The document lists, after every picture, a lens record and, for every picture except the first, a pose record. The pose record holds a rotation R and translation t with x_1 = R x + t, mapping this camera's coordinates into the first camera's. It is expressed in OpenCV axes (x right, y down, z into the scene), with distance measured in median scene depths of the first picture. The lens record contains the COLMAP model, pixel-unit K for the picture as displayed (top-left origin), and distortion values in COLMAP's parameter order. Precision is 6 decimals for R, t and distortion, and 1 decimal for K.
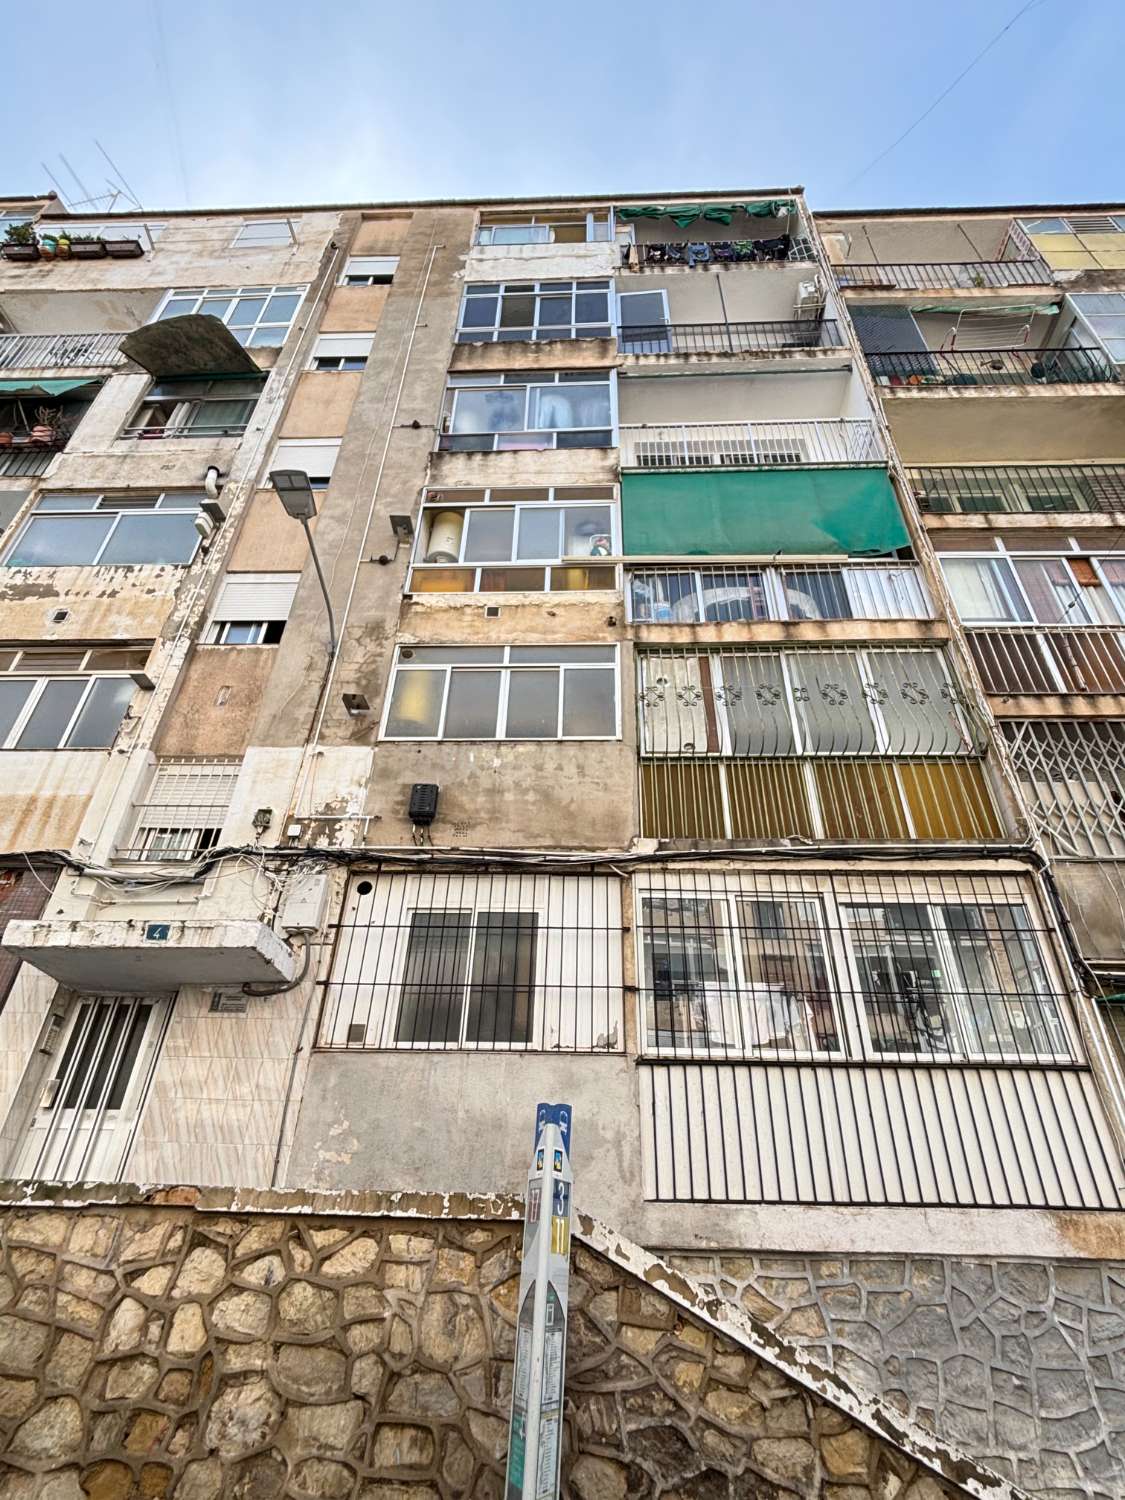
lens RADIAL K [[790.9, 0, 562.5], [0, 790.9, 750.0], [0, 0, 1]] dist [0.019487, -0.027279]
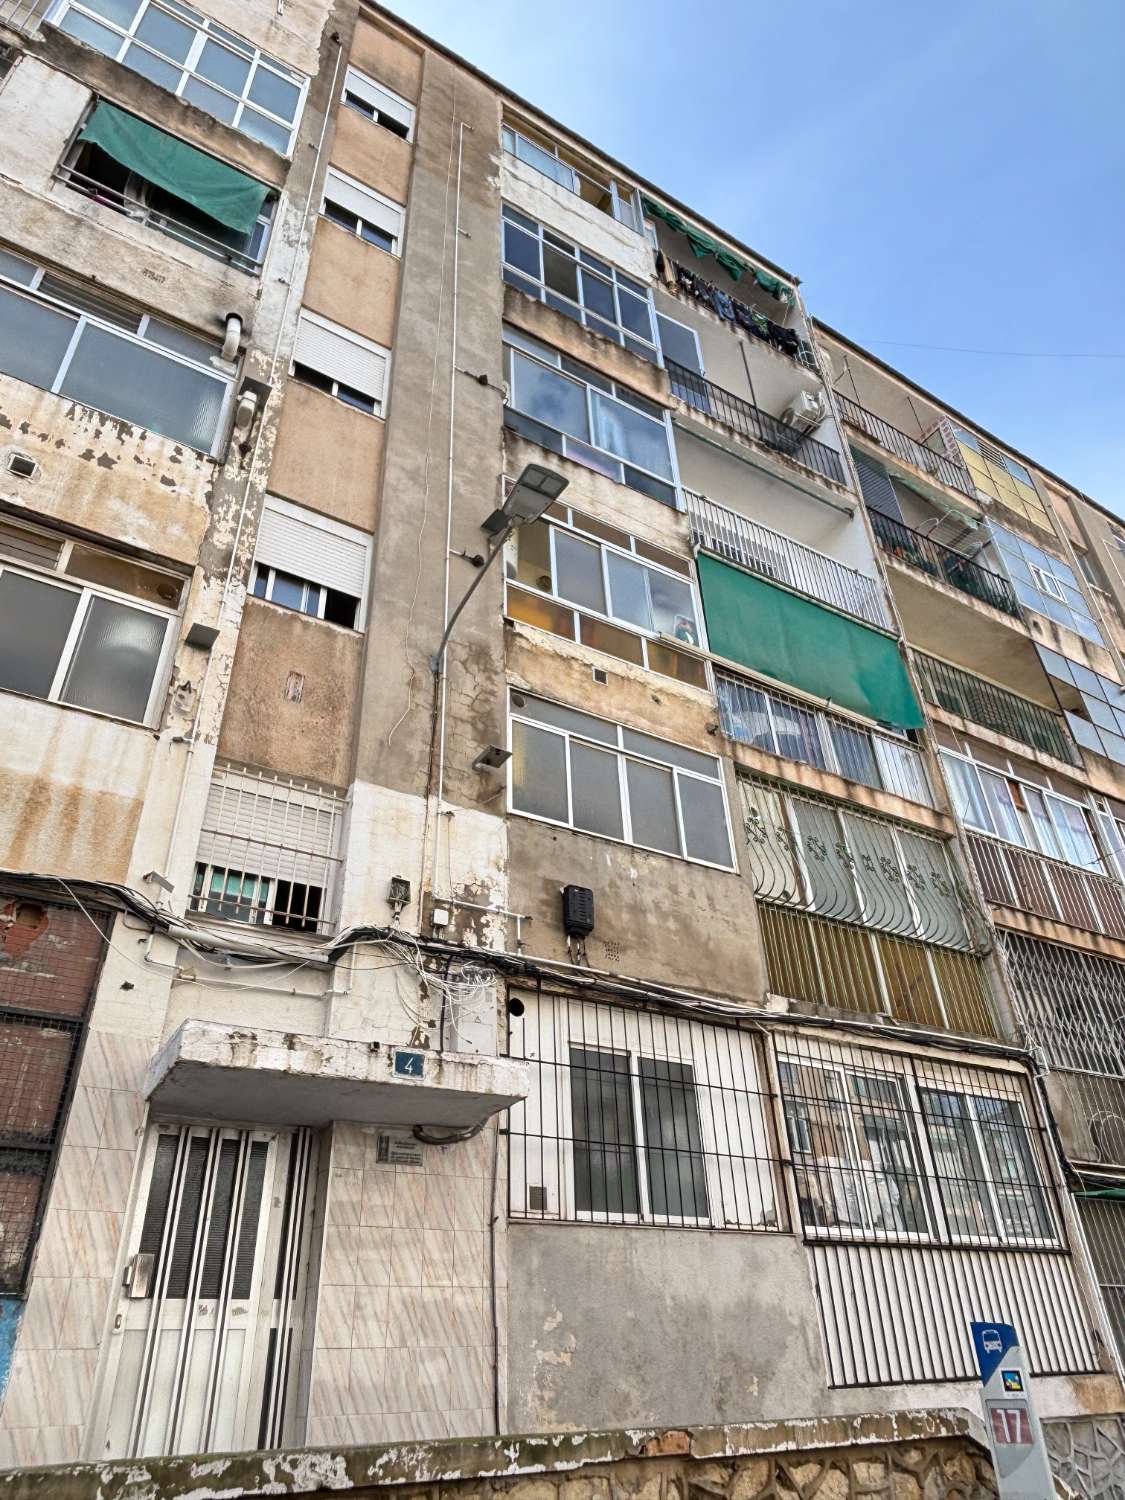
lens RADIAL K [[983.7, 0, 562.5], [0, 983.7, 750.0], [0, 0, 1]] dist [0.032489, -0.045155]
pose [[0.821373, 0.262952, 0.506164, -0.750932], [-0.270161, 0.960895, -0.060783, -0.028352], [-0.502354, -0.086820, 0.860292, 0.126592]]
